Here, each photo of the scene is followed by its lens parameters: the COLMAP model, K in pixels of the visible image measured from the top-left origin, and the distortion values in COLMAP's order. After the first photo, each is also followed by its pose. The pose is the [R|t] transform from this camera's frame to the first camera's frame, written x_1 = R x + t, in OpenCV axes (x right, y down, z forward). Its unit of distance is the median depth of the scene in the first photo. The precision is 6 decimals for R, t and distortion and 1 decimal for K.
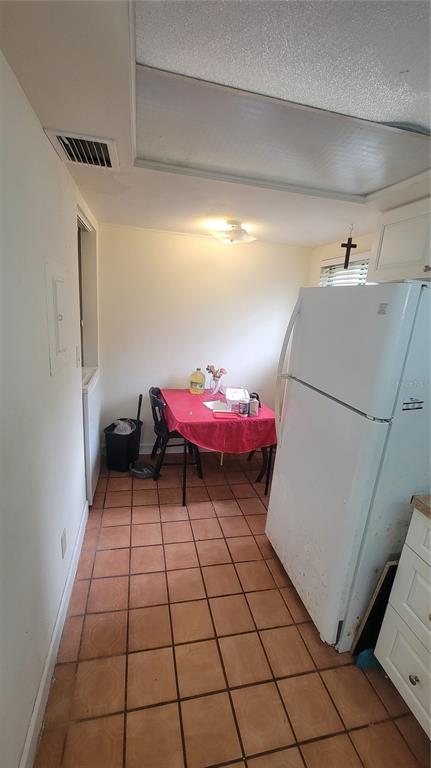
lens RADIAL K [[311.2, 0, 209.5], [0, 311.2, 383.5], [0, 0, 1]] dist [-0.002550, 0.000478]
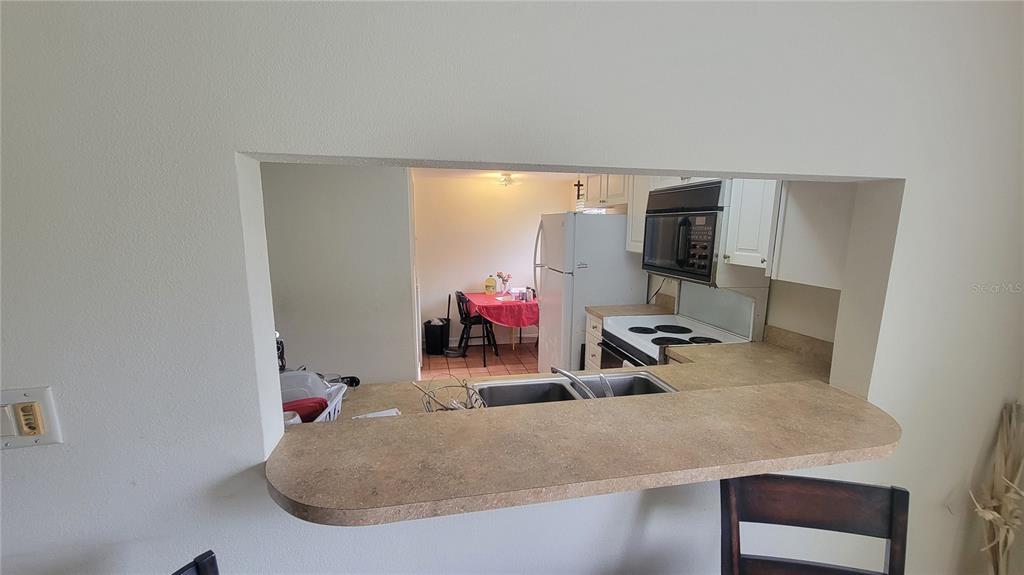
lens RADIAL K [[415.0, 0, 510.2], [0, 415.0, 297.3], [0, 0, 1]] dist [-0.002550, 0.000478]
pose [[0.997918, -0.062516, -0.015829, 0.084887], [0.060944, 0.994475, -0.085476, 0.246663], [0.021085, 0.084333, 0.996215, -0.923612]]
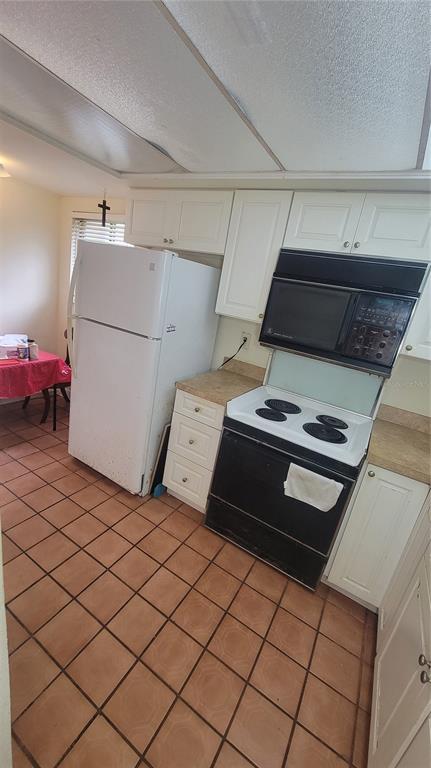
lens RADIAL K [[311.2, 0, 208.2], [0, 311.2, 383.7], [0, 0, 1]] dist [-0.002550, 0.000478]
pose [[0.687611, -0.174255, 0.704860, -0.212582], [0.064943, 0.981644, 0.179327, 0.035271], [-0.723169, -0.077531, 0.686305, -0.152373]]
